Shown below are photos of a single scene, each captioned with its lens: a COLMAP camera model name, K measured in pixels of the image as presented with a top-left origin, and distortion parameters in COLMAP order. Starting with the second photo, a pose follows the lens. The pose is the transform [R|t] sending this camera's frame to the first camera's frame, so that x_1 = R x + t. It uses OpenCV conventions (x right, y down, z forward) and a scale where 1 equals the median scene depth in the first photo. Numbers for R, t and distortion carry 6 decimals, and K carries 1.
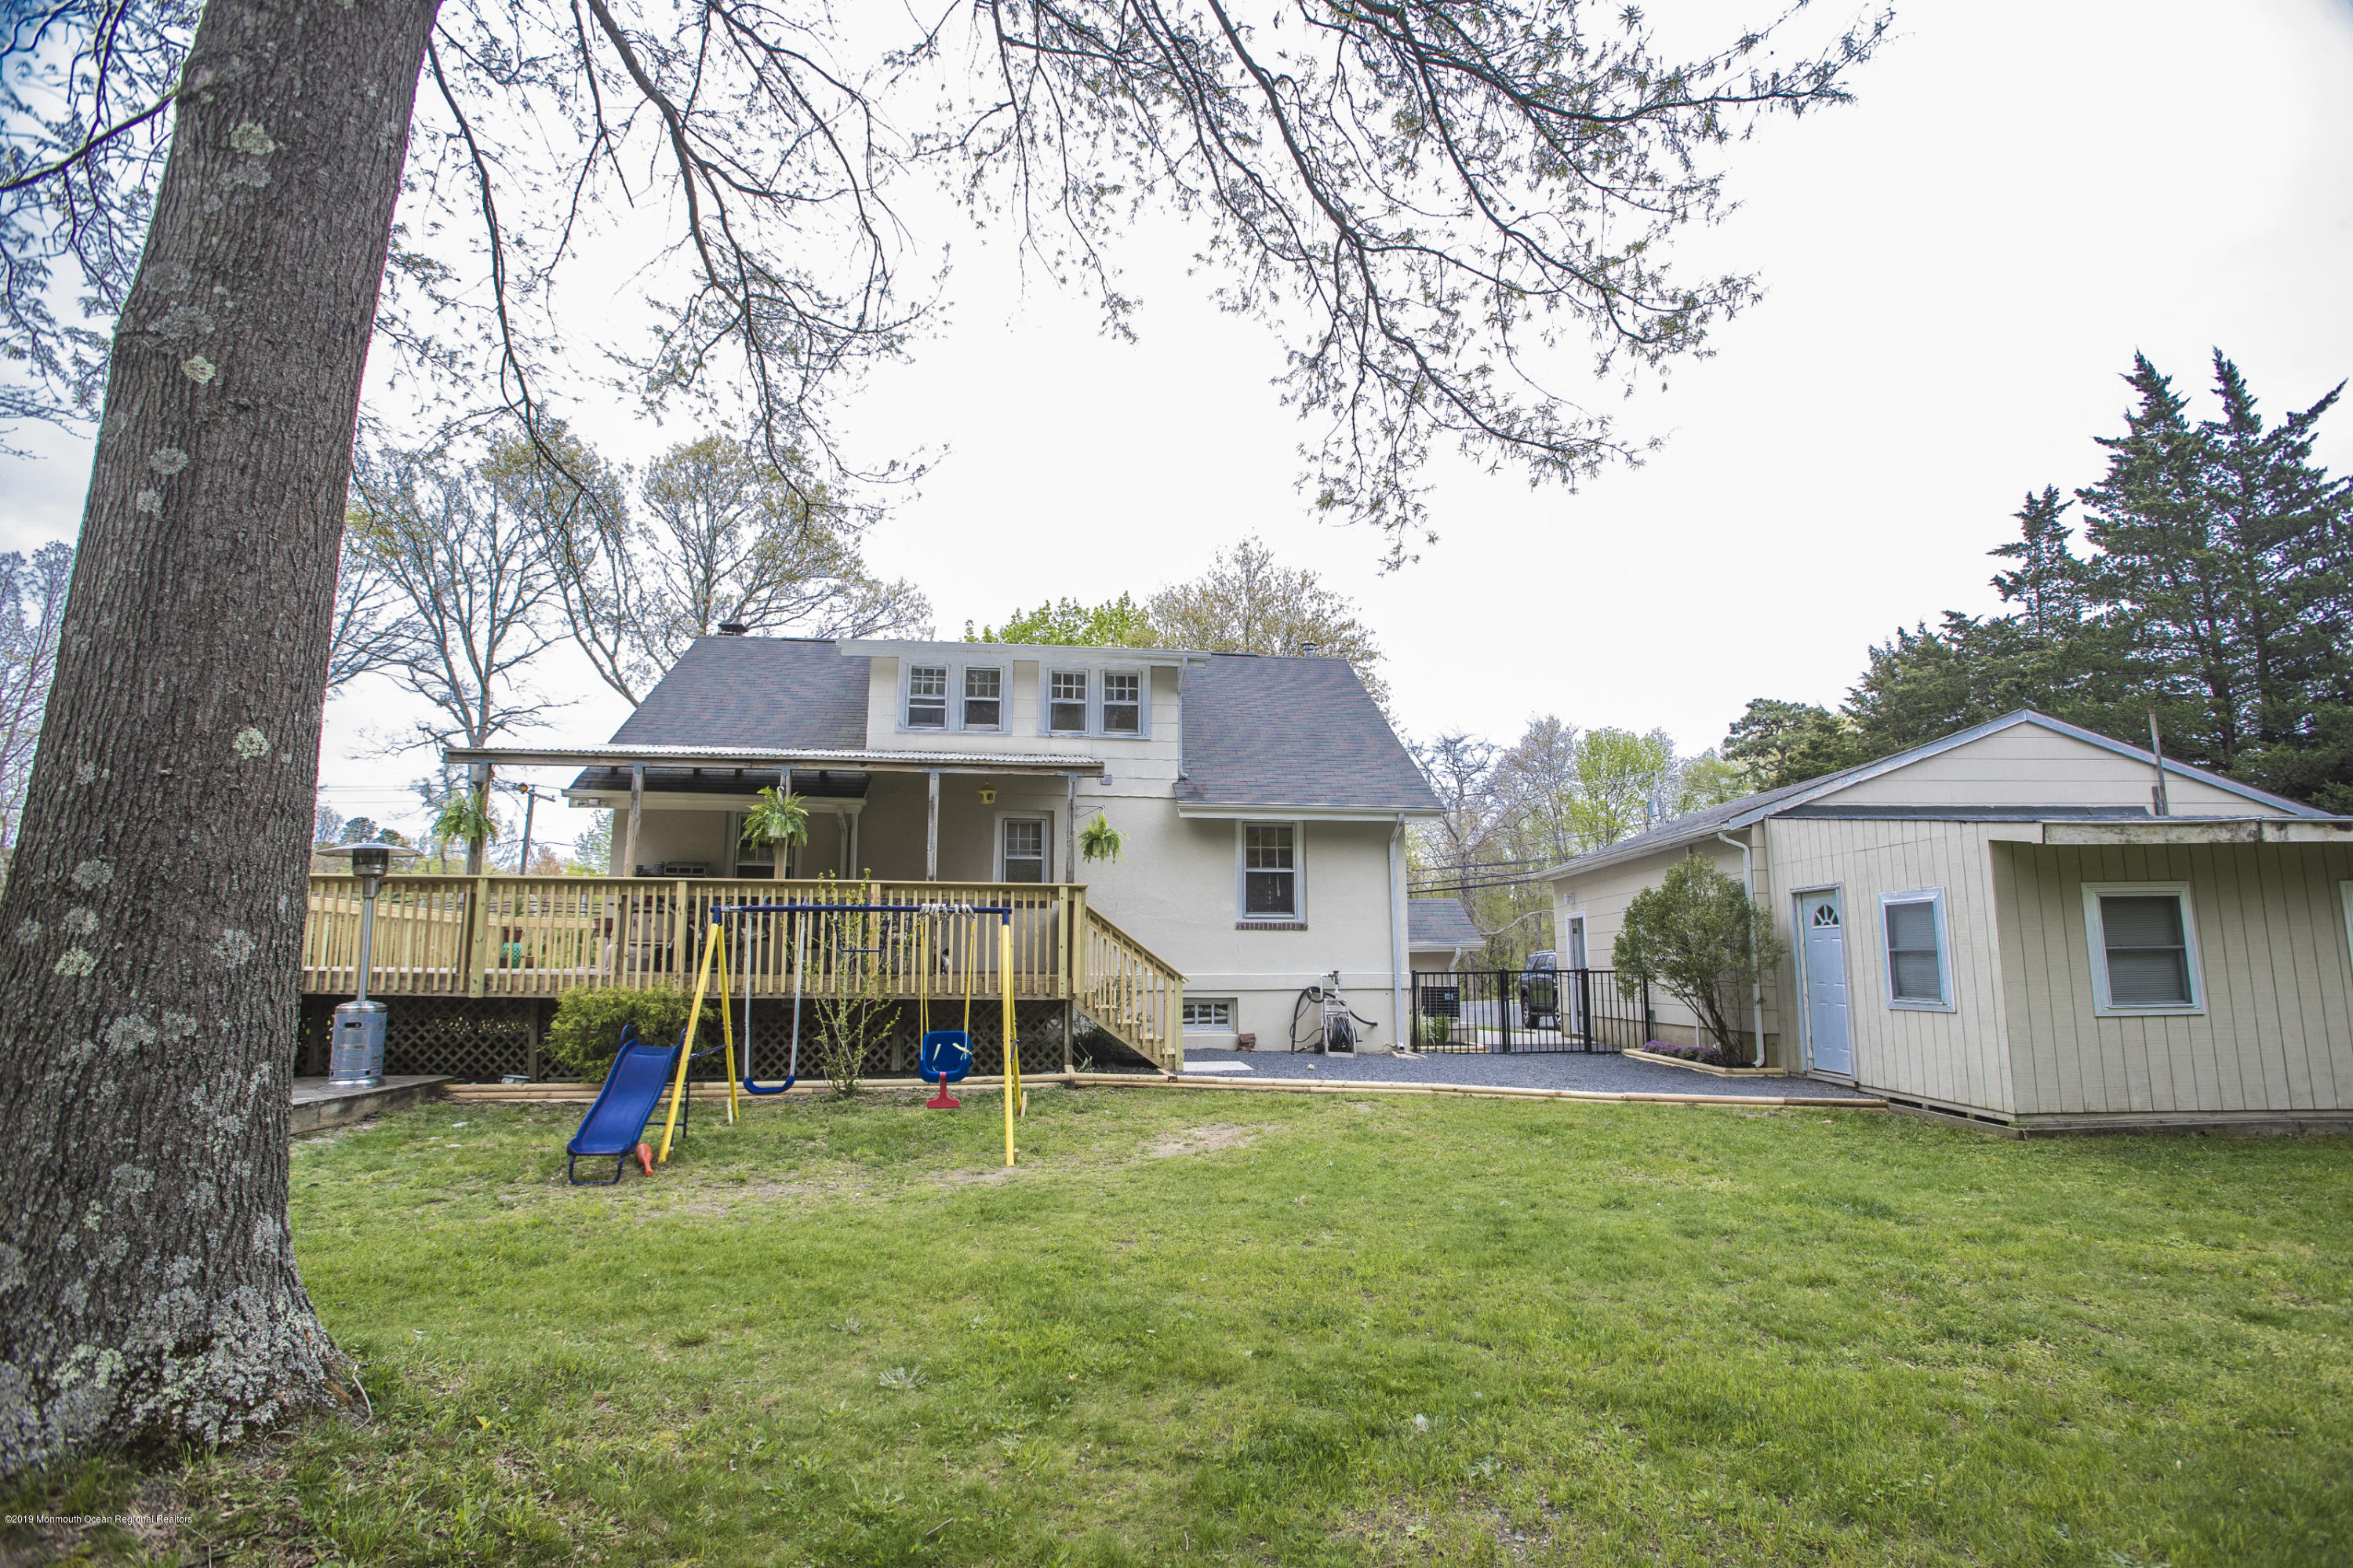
lens RADIAL K [[1069.3, 0, 1194.9], [0, 1069.3, 817.8], [0, 0, 1]] dist [-0.072956, 0.028702]
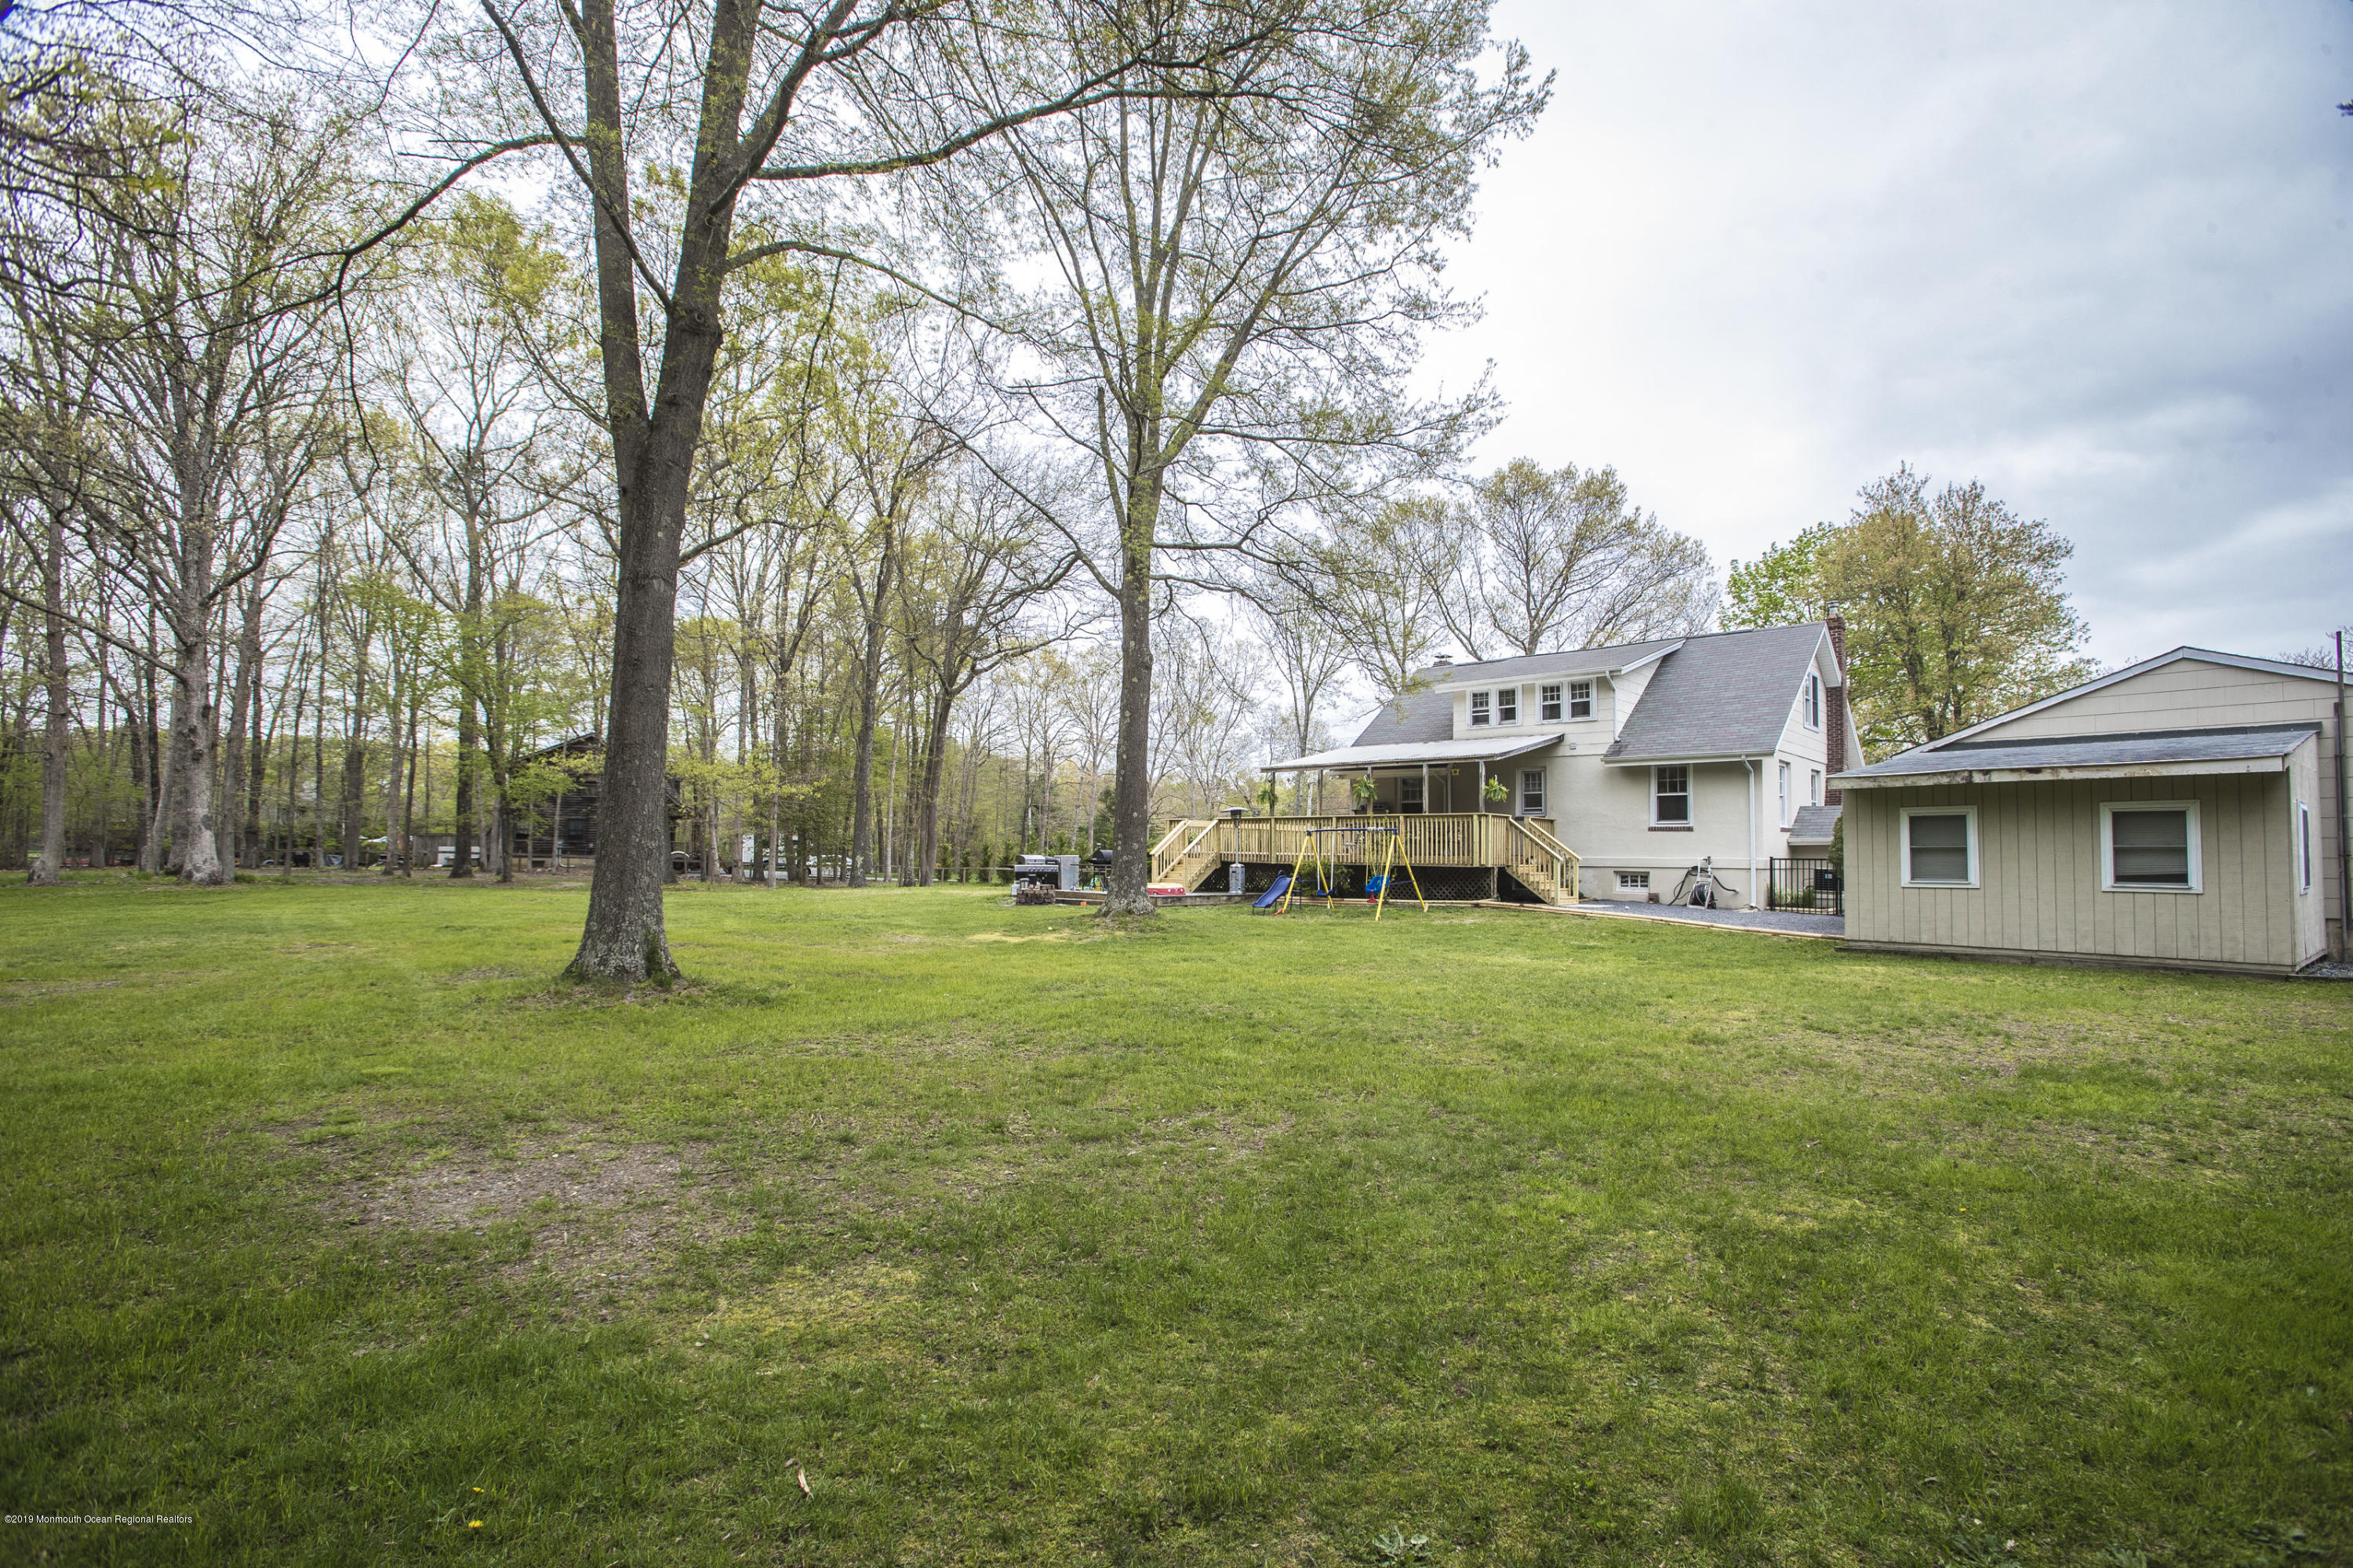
lens RADIAL K [[1069.3, 0, 1194.9], [0, 1069.3, 817.8], [0, 0, 1]] dist [-0.072956, 0.028702]
pose [[0.627666, -0.016992, -0.778297, 0.881807], [0.096114, 0.993804, 0.055815, -0.075934], [0.772527, -0.109839, 0.625410, -0.575957]]
